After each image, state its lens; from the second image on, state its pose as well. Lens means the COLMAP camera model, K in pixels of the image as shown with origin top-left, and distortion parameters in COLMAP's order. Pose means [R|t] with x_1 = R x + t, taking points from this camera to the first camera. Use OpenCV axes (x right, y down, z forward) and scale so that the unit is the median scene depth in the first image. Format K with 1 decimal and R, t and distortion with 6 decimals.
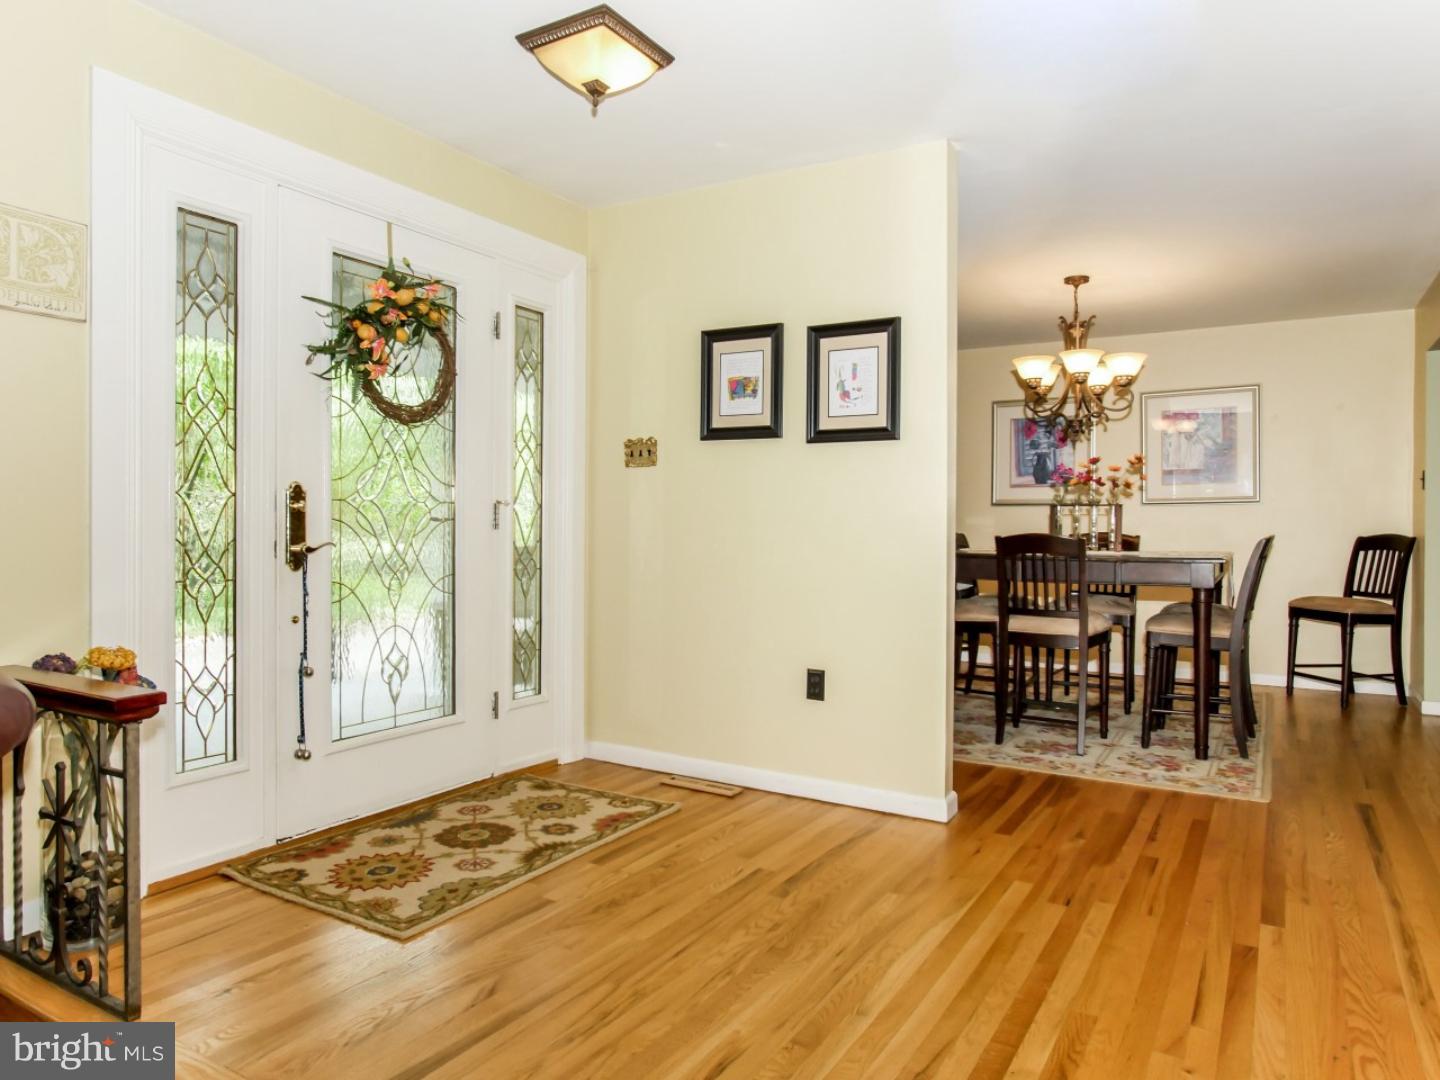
lens RADIAL K [[936.3, 0, 717.4], [0, 936.3, 536.1], [0, 0, 1]] dist [-0.004518, -0.000320]
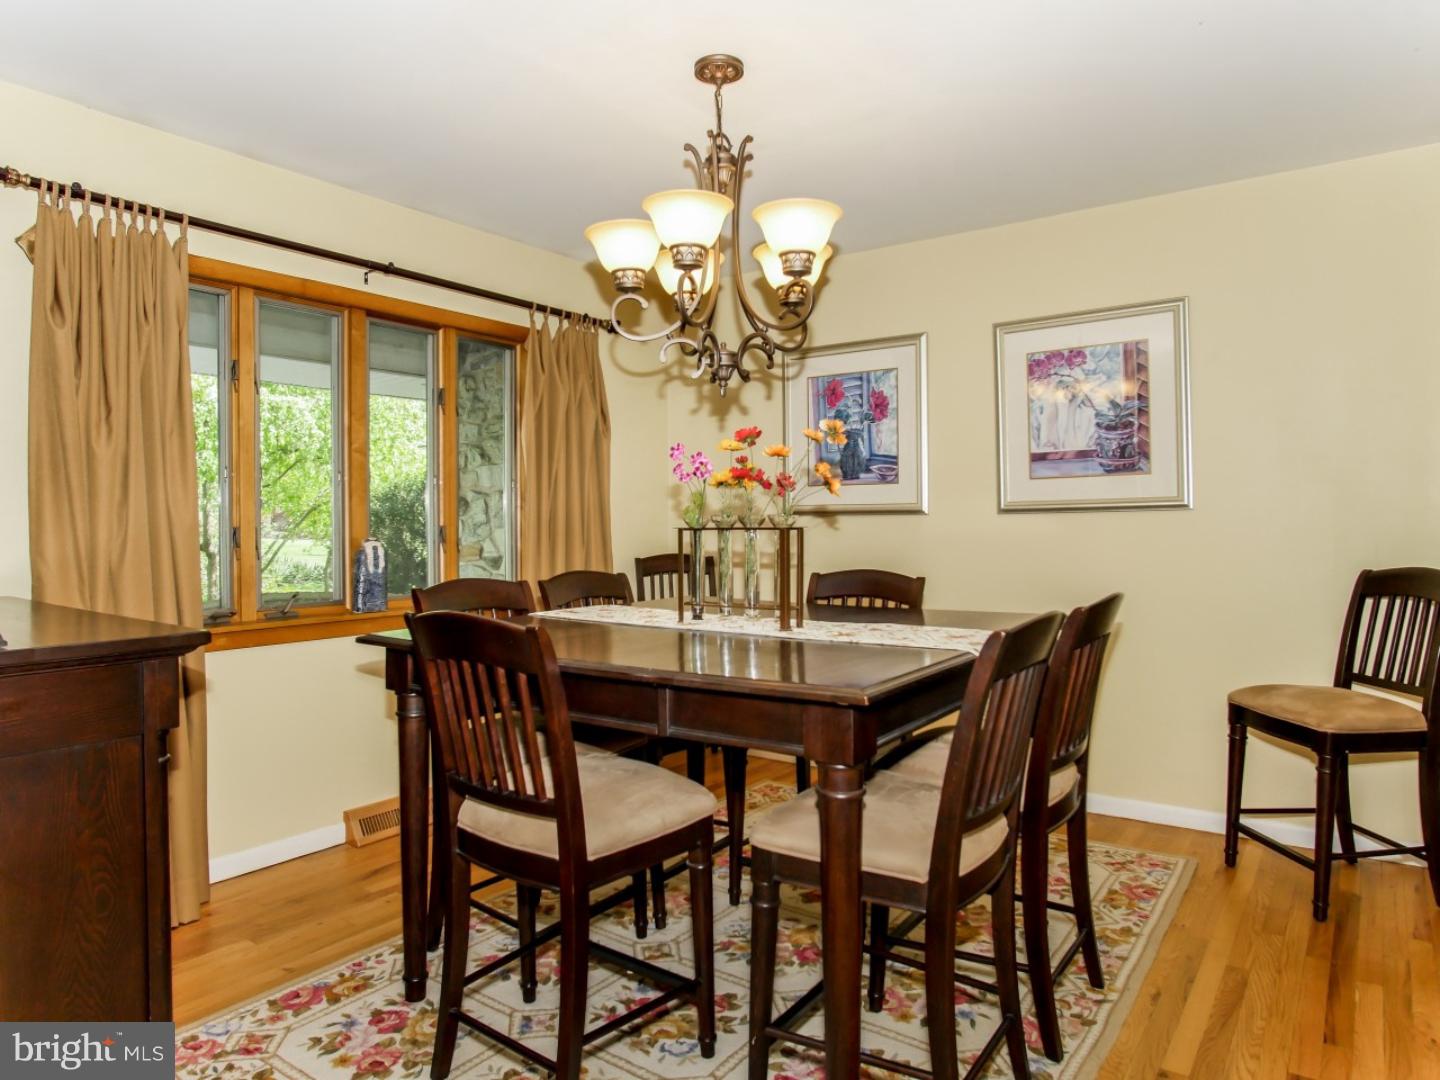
lens RADIAL K [[936.3, 0, 721.3], [0, 936.3, 536.9], [0, 0, 1]] dist [-0.004518, -0.000320]
pose [[0.997029, -0.017560, -0.074997, 0.361576], [0.018658, 0.999728, 0.013965, -0.033235], [0.074732, -0.015323, 0.997086, 0.440766]]
